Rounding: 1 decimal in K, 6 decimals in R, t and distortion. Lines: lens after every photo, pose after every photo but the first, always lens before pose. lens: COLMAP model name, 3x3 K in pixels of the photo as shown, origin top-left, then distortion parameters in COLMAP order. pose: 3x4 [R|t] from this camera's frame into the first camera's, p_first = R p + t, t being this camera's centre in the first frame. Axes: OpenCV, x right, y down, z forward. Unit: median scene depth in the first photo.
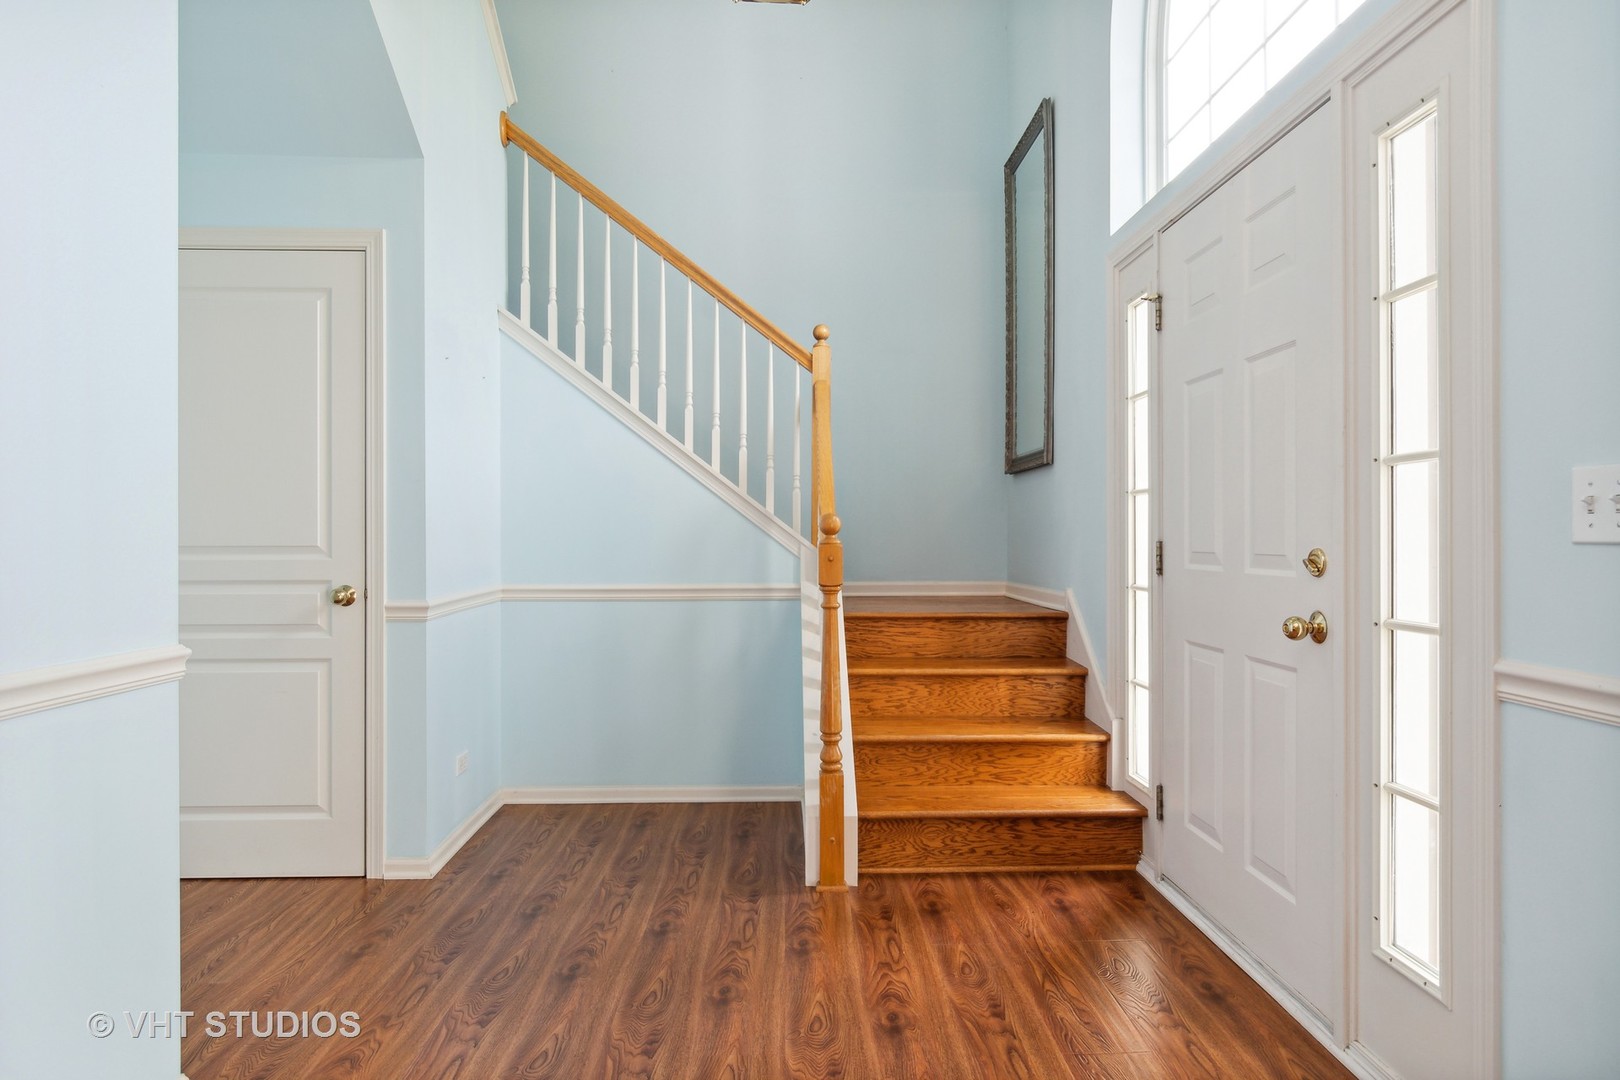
lens RADIAL K [[928.5, 0, 810.0], [0, 928.5, 540.0], [0, 0, 1]] dist [-0.004128, -0.002203]
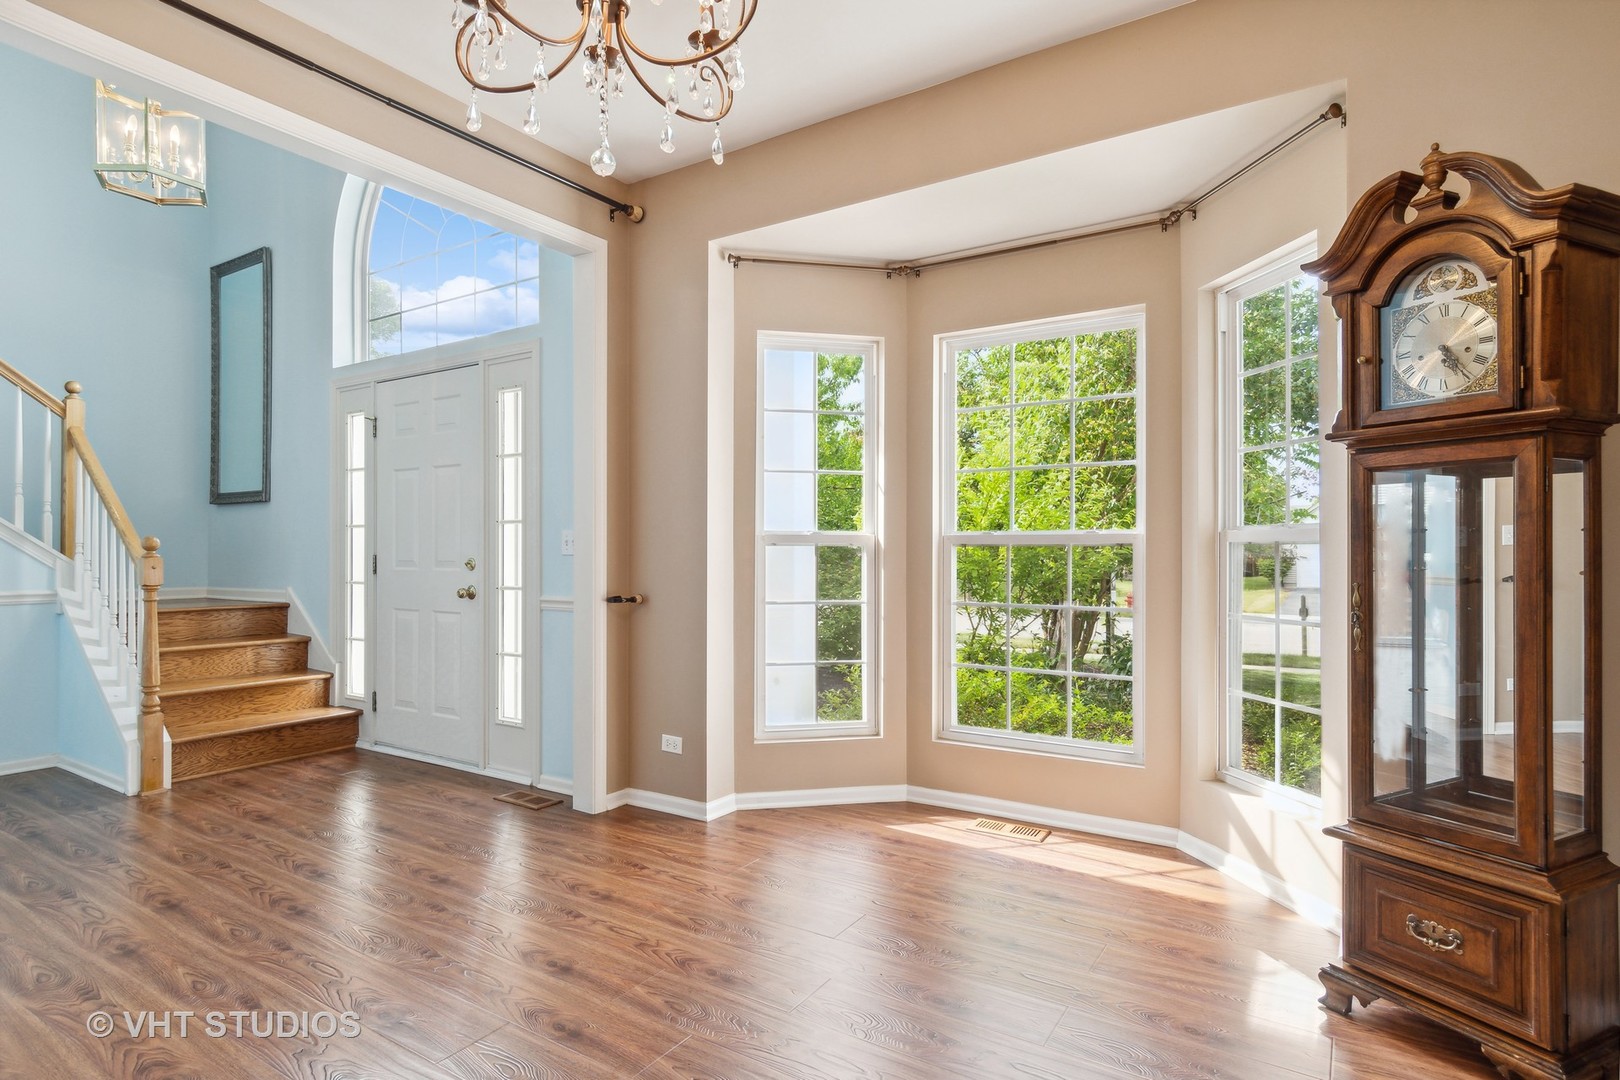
lens RADIAL K [[830.8, 0, 810.0], [0, 830.8, 540.0], [0, 0, 1]] dist [0.001660, 0.000043]
pose [[0.556956, 0.012631, 0.830446, -0.452428], [0.001091, 0.999872, -0.015939, -0.001015], [-0.830542, 0.009783, 0.556871, -0.547573]]
